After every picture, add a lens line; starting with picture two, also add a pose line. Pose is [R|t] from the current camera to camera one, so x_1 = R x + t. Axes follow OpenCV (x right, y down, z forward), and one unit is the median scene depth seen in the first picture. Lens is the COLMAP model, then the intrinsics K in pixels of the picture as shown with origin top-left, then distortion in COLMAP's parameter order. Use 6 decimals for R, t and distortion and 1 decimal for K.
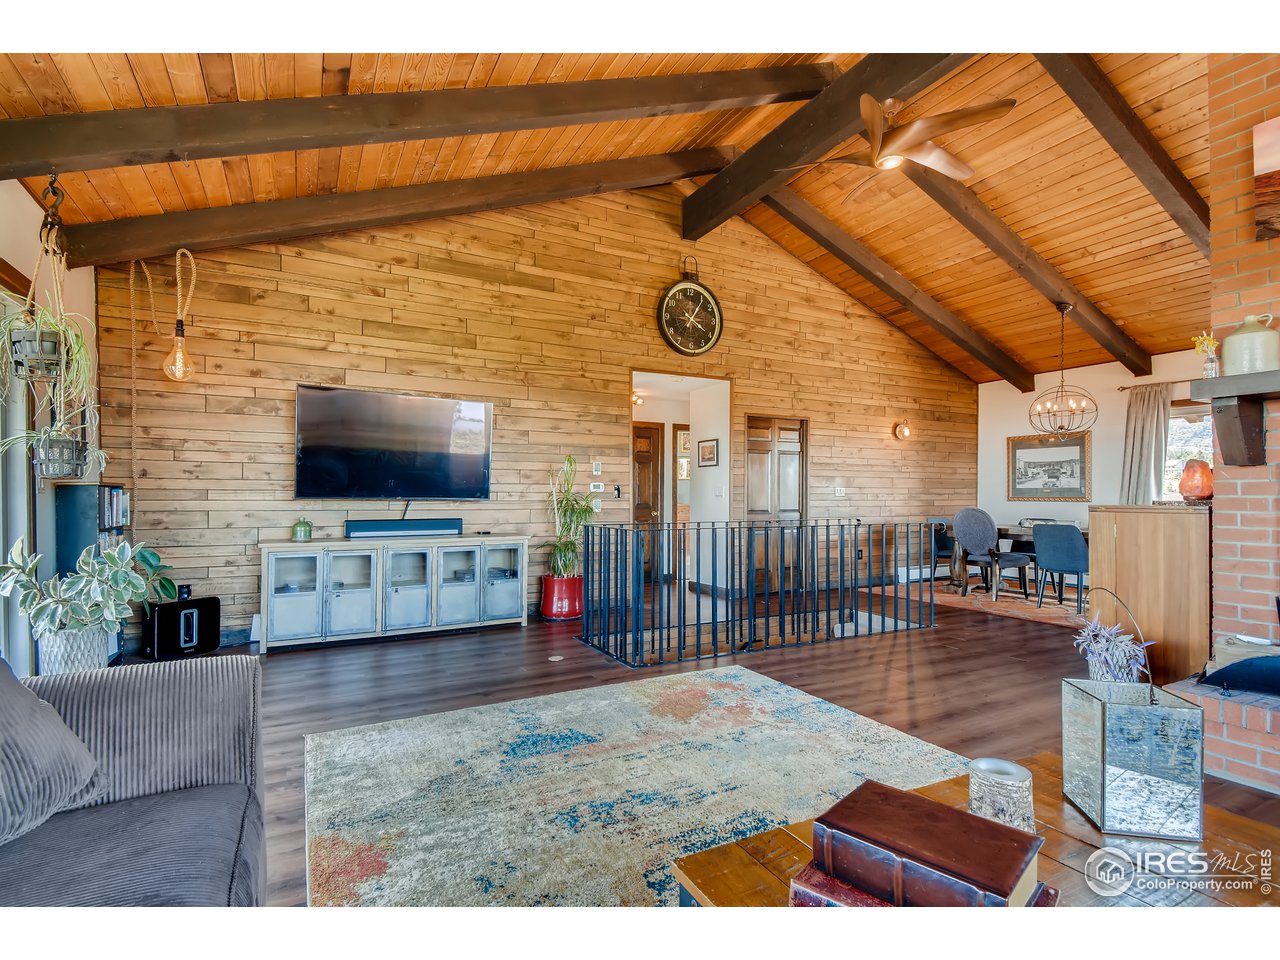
lens RADIAL K [[630.9, 0, 639.6], [0, 630.9, 484.4], [0, 0, 1]] dist [0.002163, 0.000025]
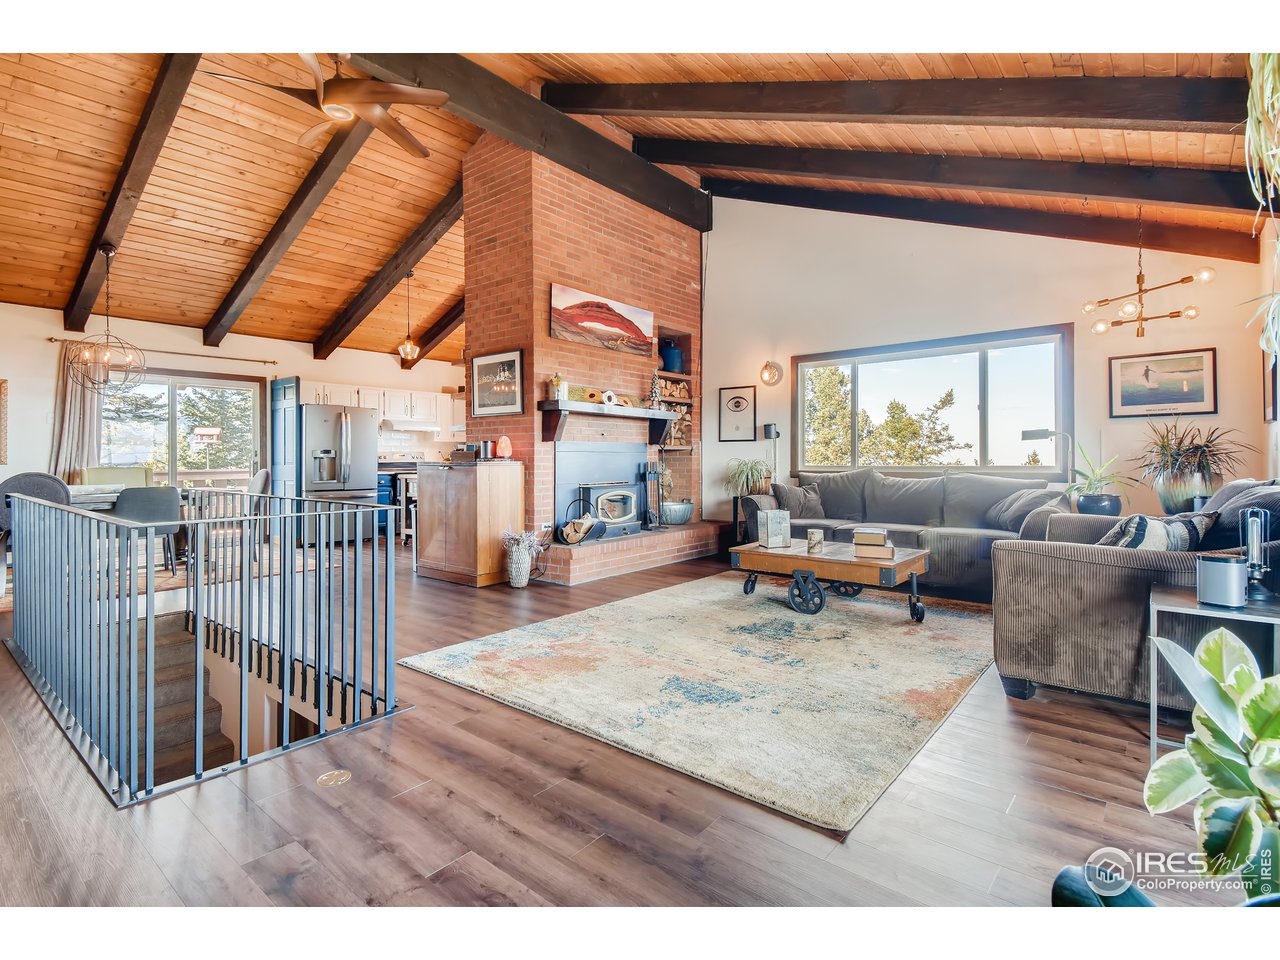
lens RADIAL K [[630.9, 0, 640.5], [0, 630.9, 466.7], [0, 0, 1]] dist [0.002163, 0.000025]
pose [[-0.368808, -0.023384, 0.929211, -0.989205], [-0.006369, 0.999724, 0.022631, 0.010917], [-0.929484, 0.002428, -0.368855, 1.356294]]
